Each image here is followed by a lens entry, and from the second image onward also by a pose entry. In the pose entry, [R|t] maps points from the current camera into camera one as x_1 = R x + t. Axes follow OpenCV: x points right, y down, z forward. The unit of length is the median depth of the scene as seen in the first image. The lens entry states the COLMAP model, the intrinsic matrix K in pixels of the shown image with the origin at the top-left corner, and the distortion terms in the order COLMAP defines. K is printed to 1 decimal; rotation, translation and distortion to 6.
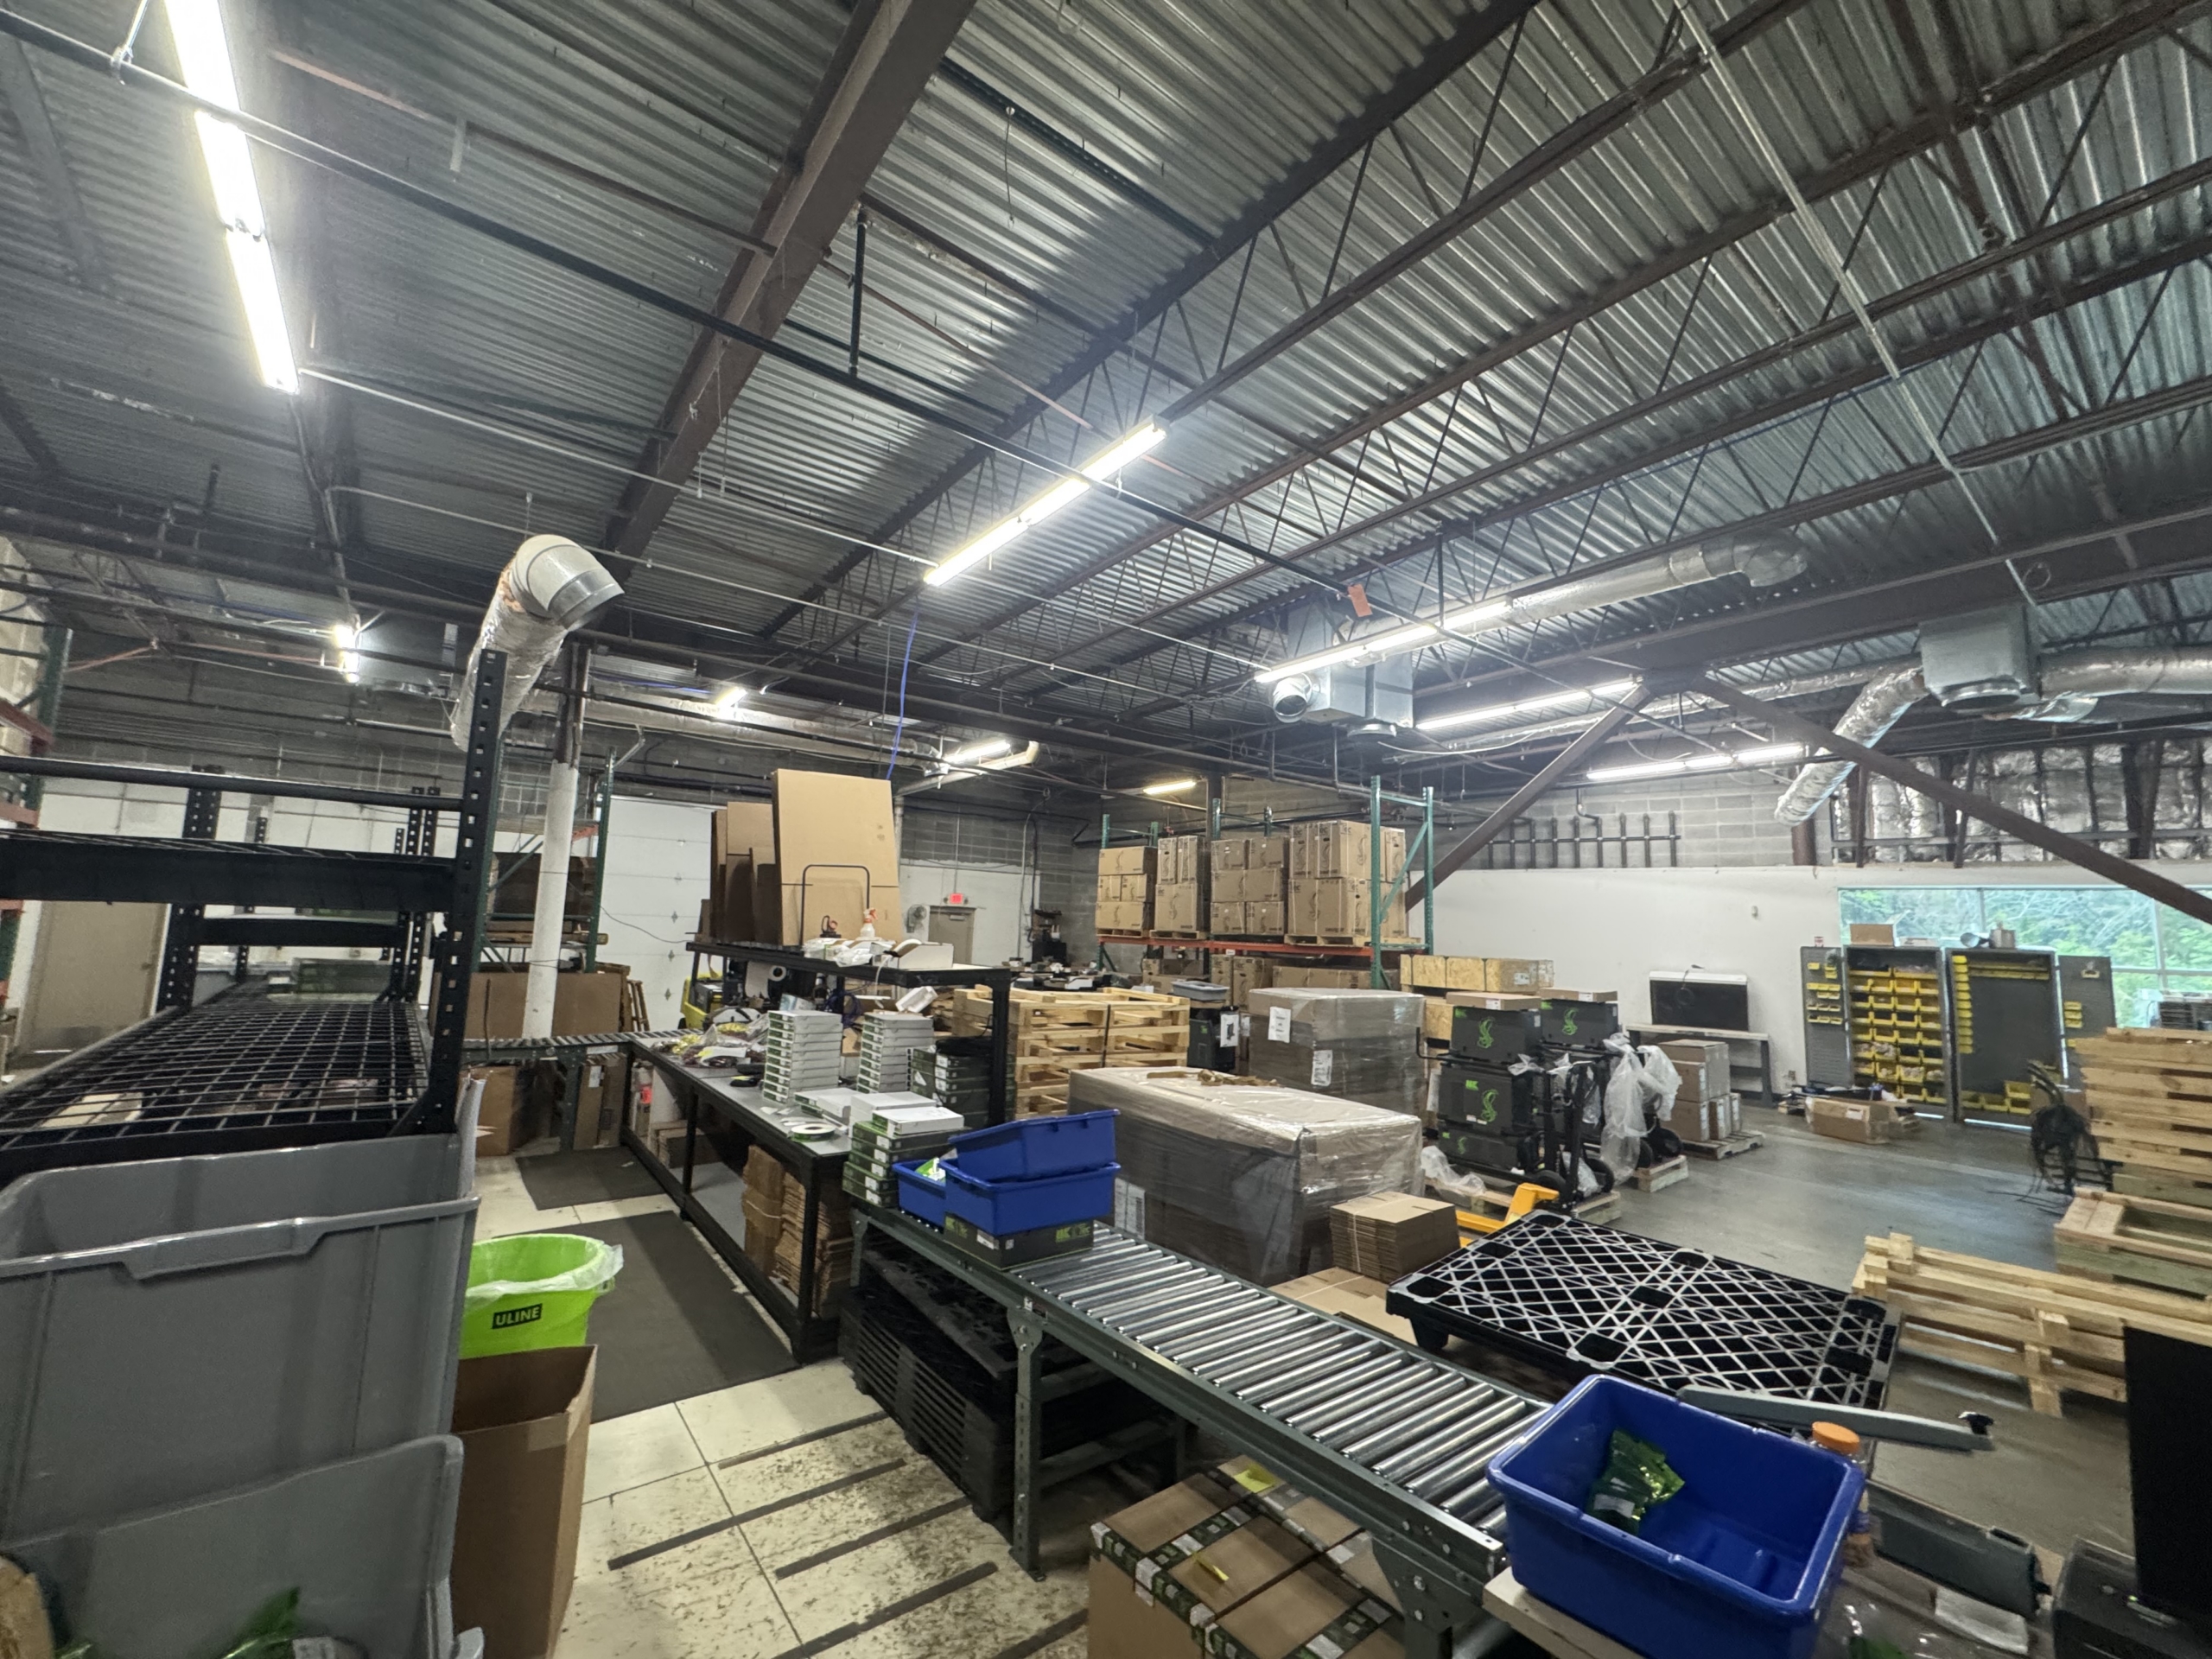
lens RADIAL K [[888.2, 0, 1107.4], [0, 888.2, 828.6], [0, 0, 1]] dist [-0.001444, 0.000014]
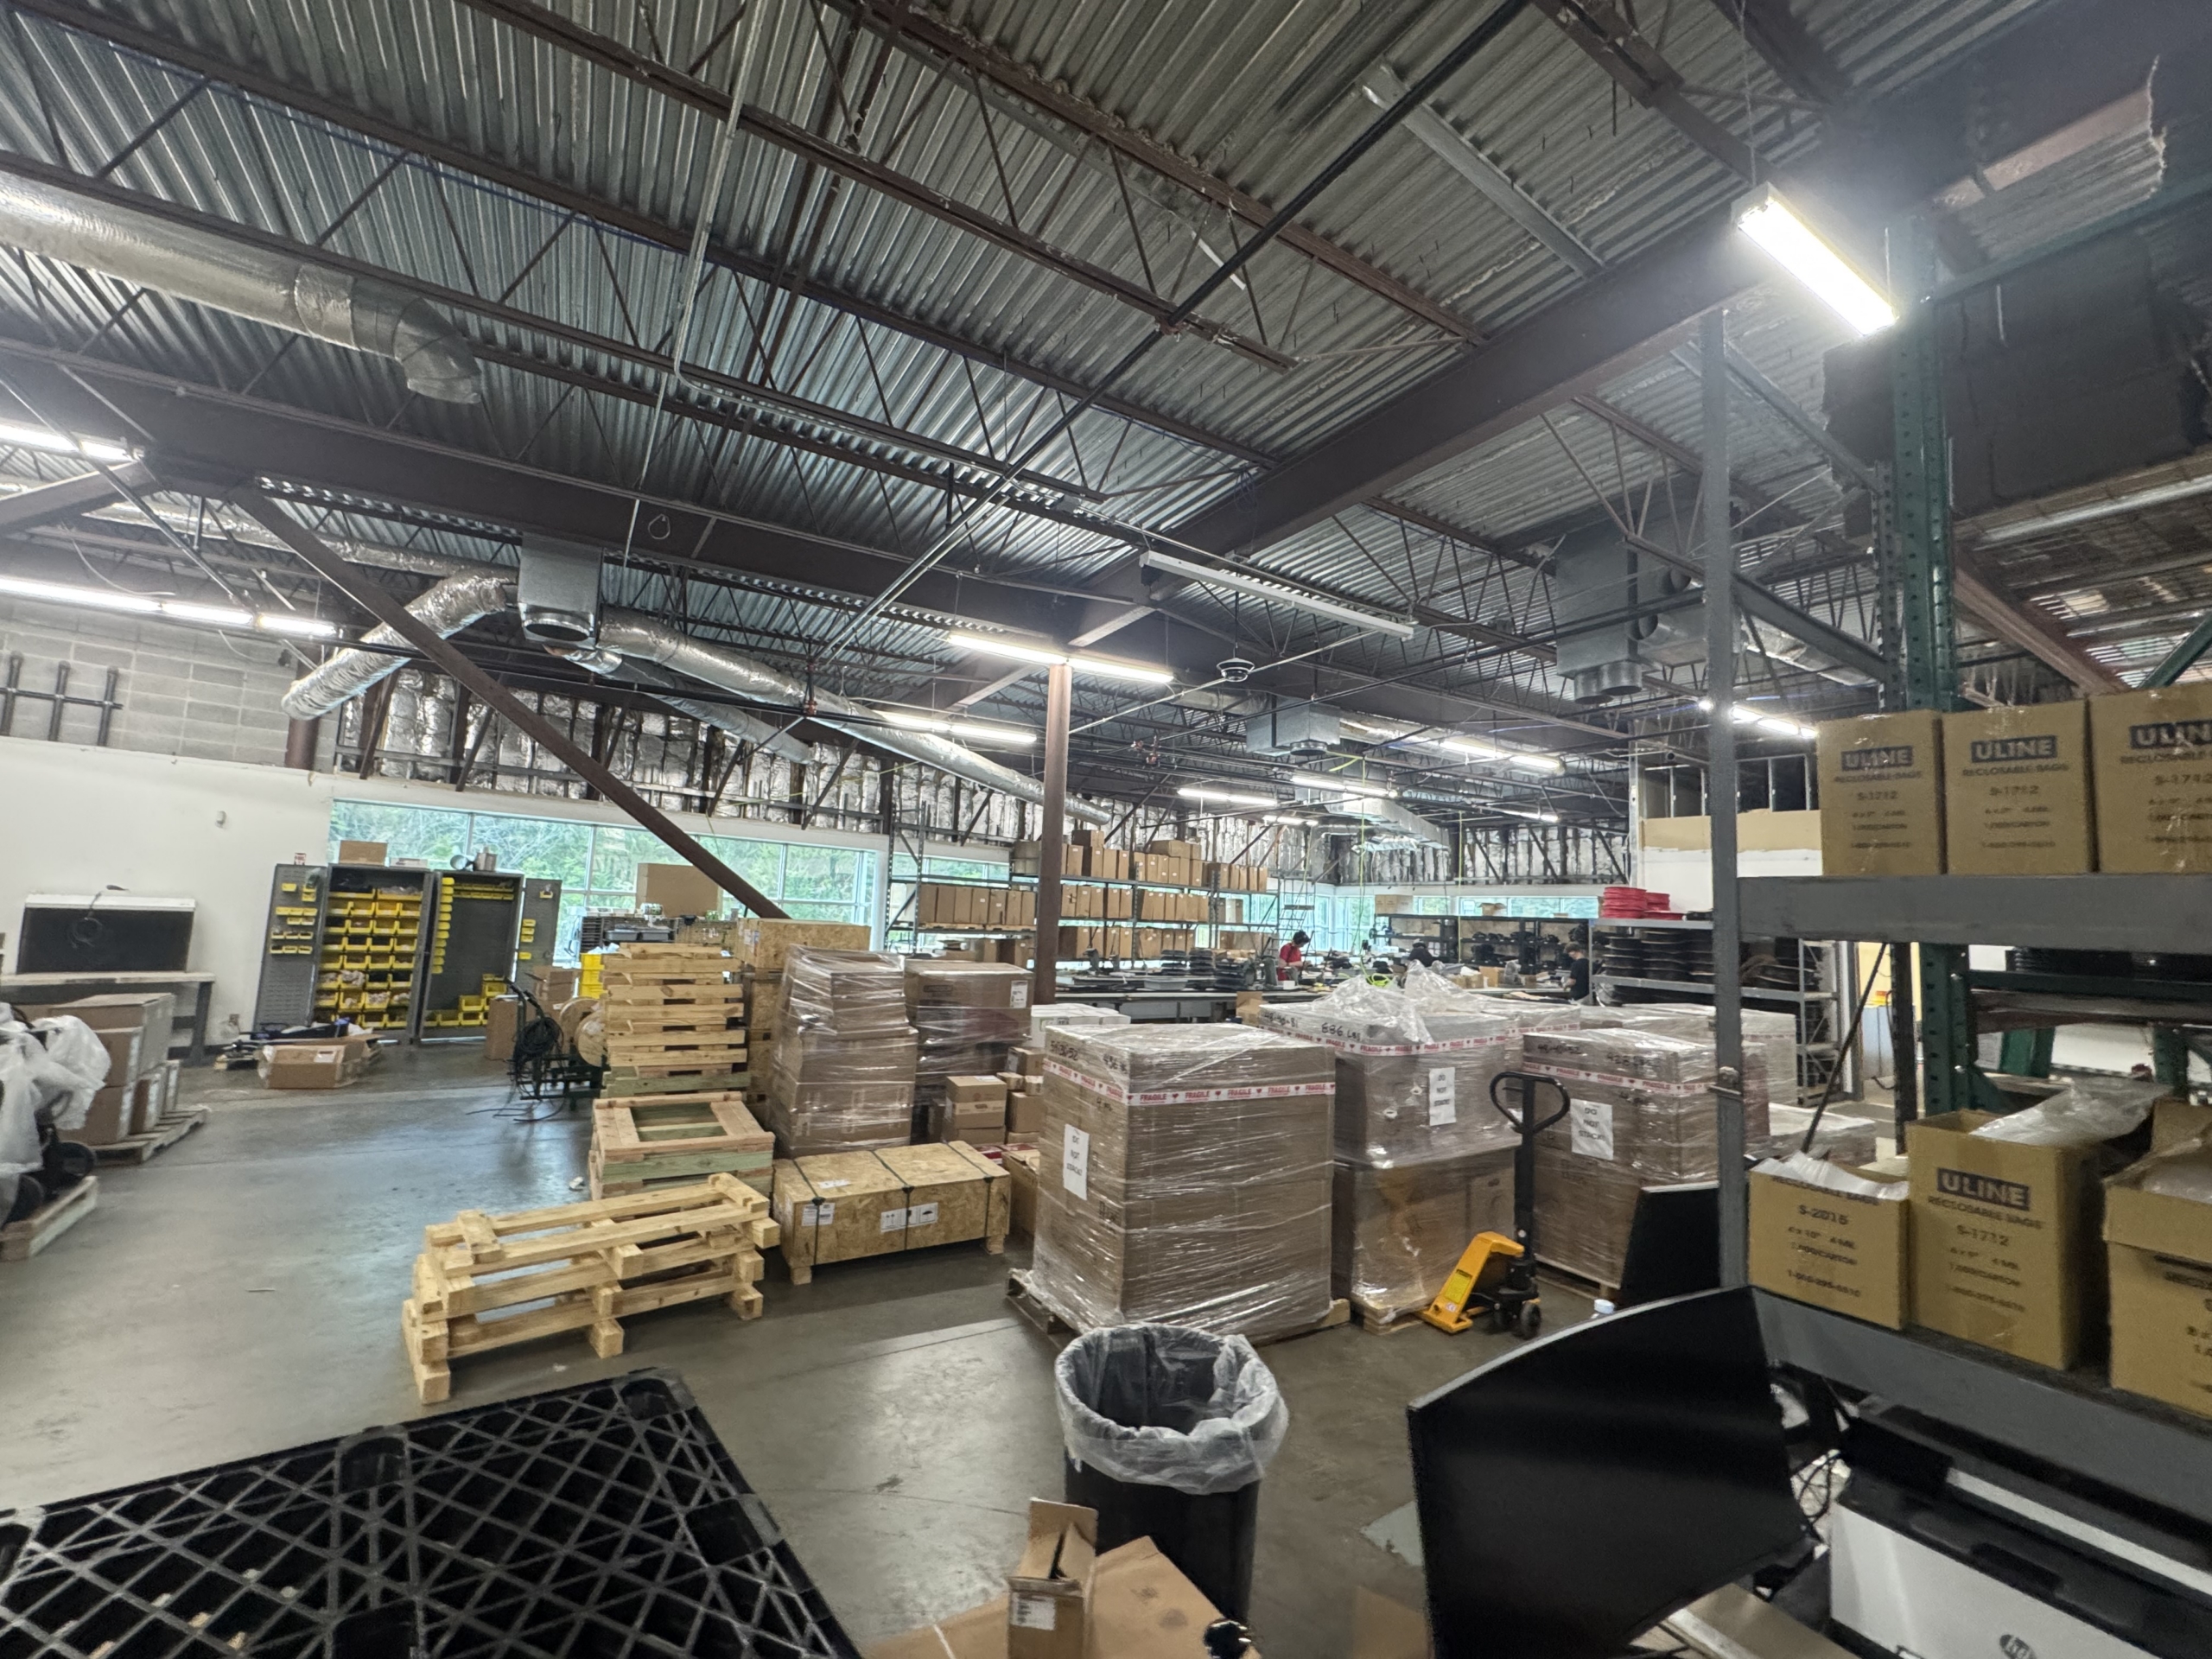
lens RADIAL K [[888.2, 0, 1112.5], [0, 888.2, 823.5], [0, 0, 1]] dist [-0.001444, 0.000014]
pose [[0.108147, 0.071534, 0.991558, 0.041866], [-0.156870, 0.986140, -0.054034, 0.019237], [-0.981680, -0.149702, 0.117869, 0.150948]]
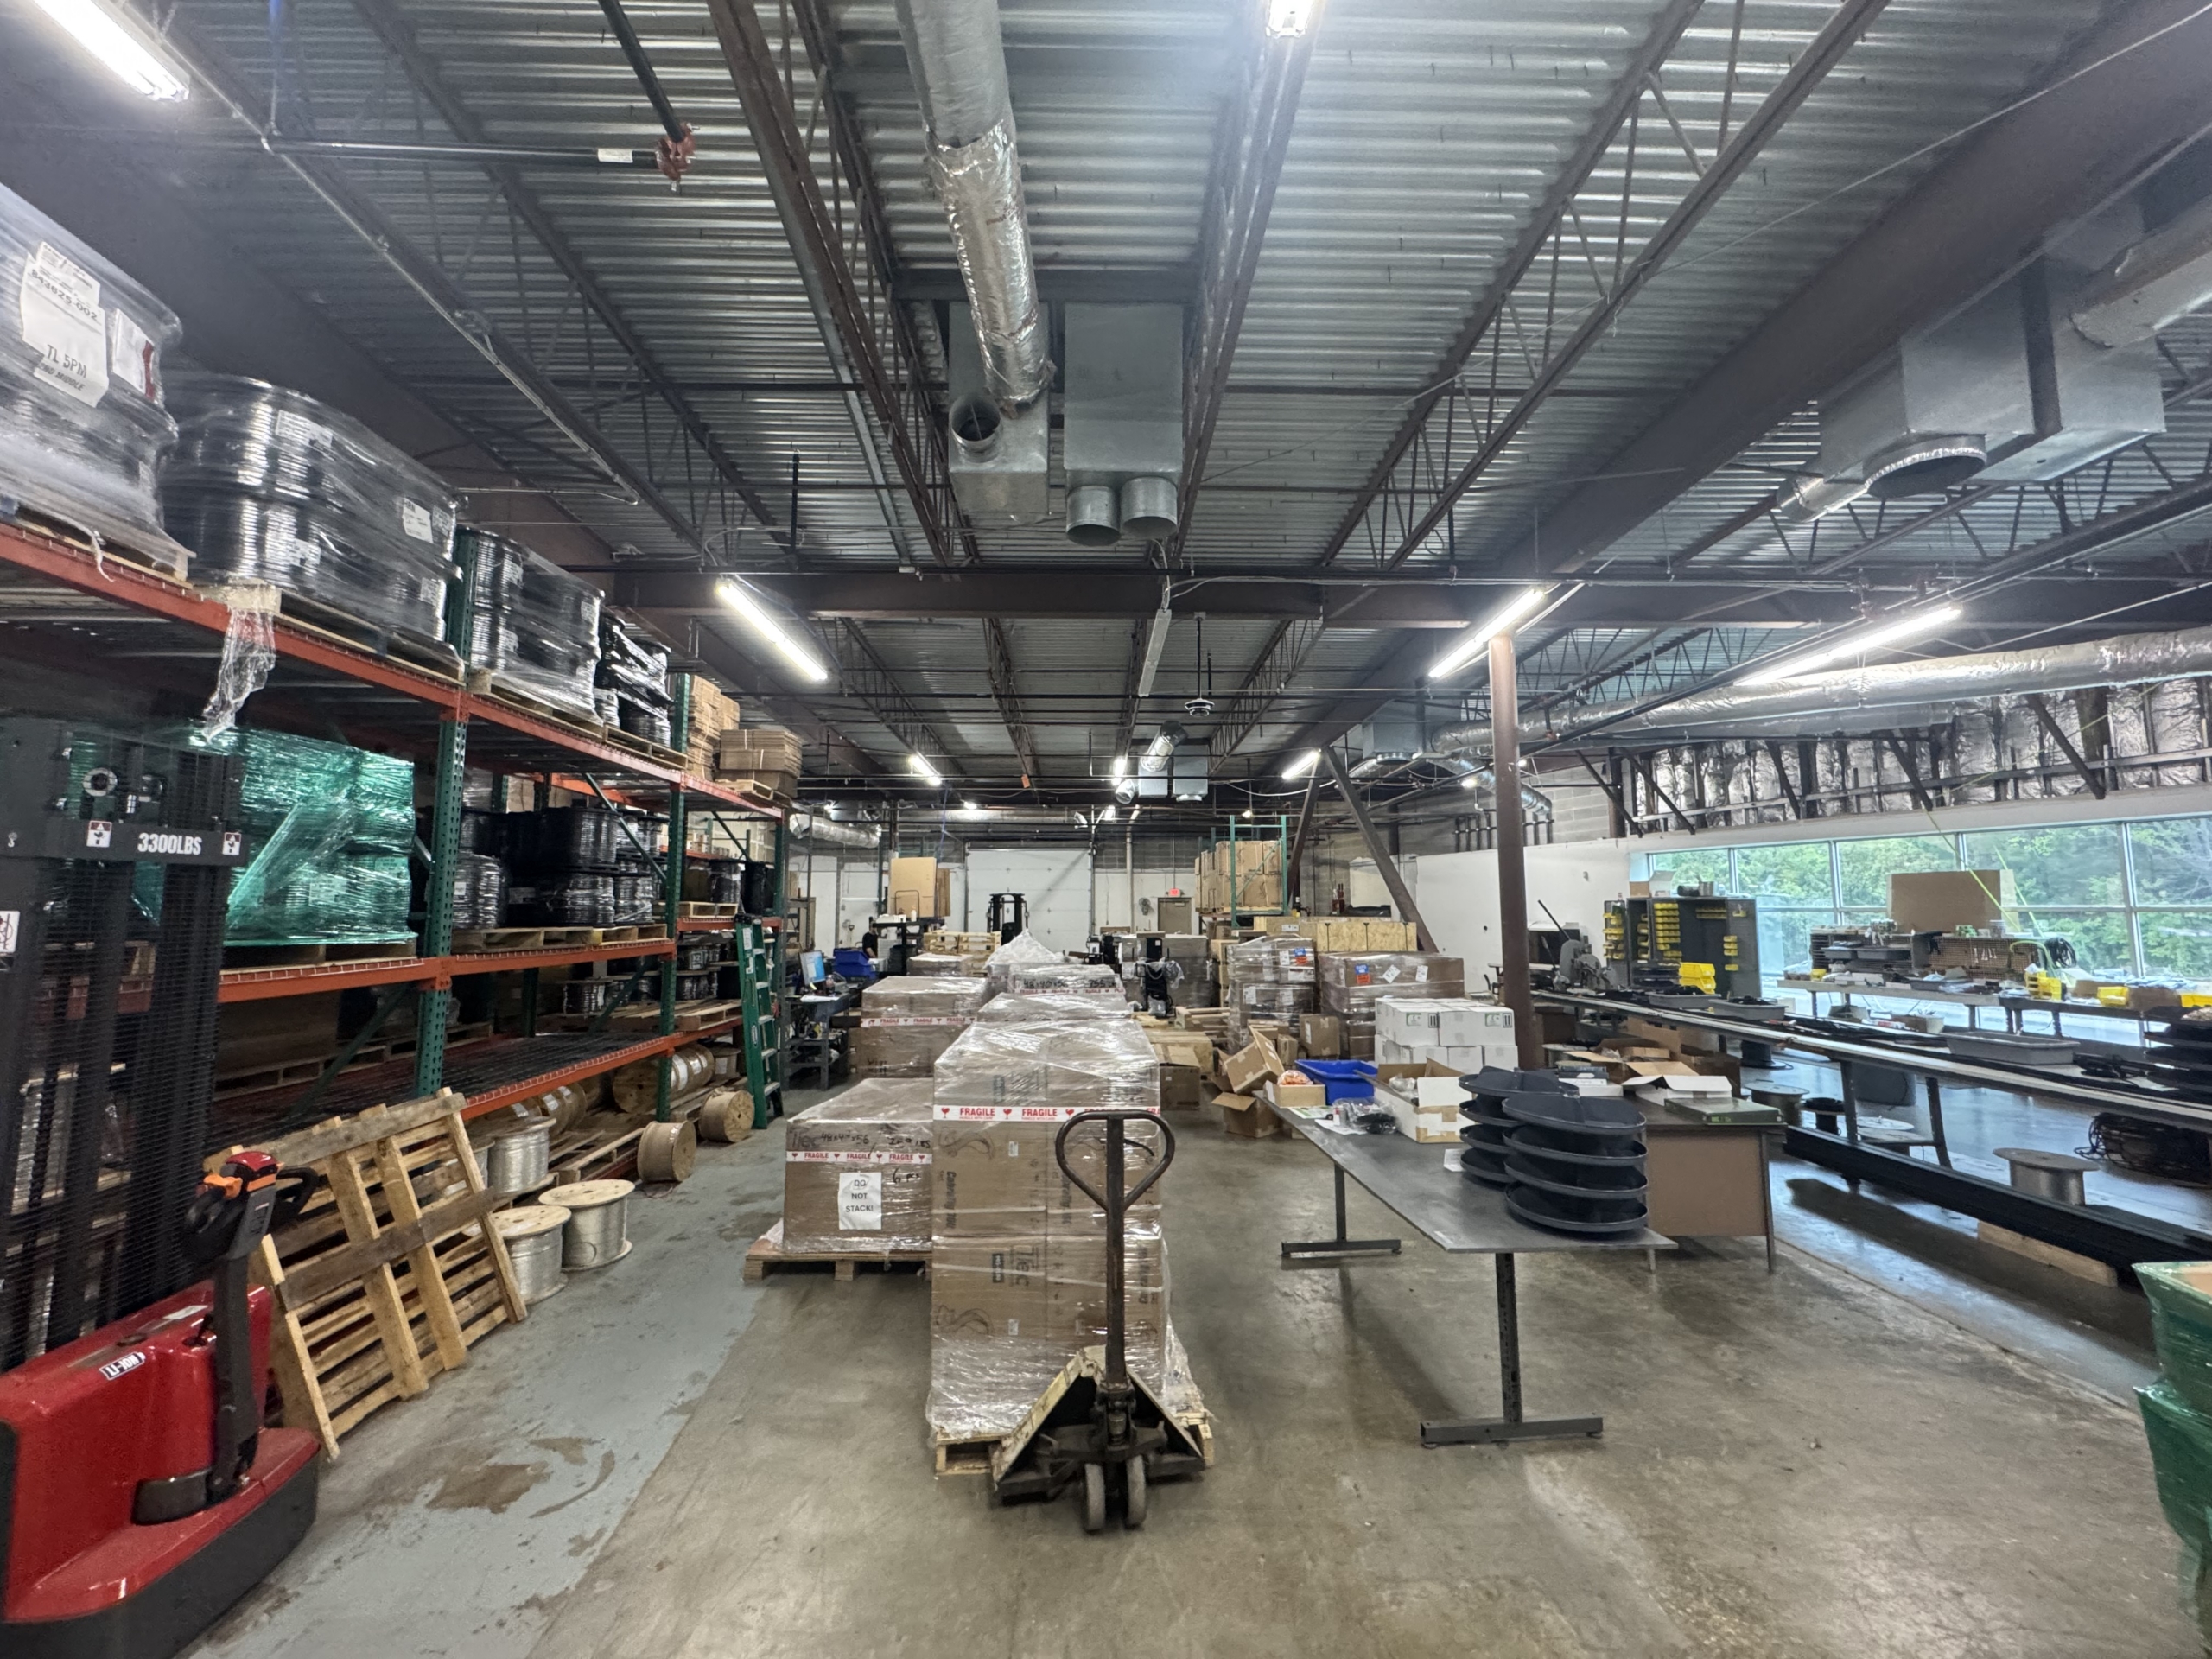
lens RADIAL K [[888.2, 0, 1109.0], [0, 888.2, 829.2], [0, 0, 1]] dist [-0.001444, 0.000014]
pose [[0.809159, -0.092430, -0.580275, 1.060026], [0.099823, 0.994819, -0.019263, -0.021901], [0.579048, -0.042338, 0.814193, -0.533525]]
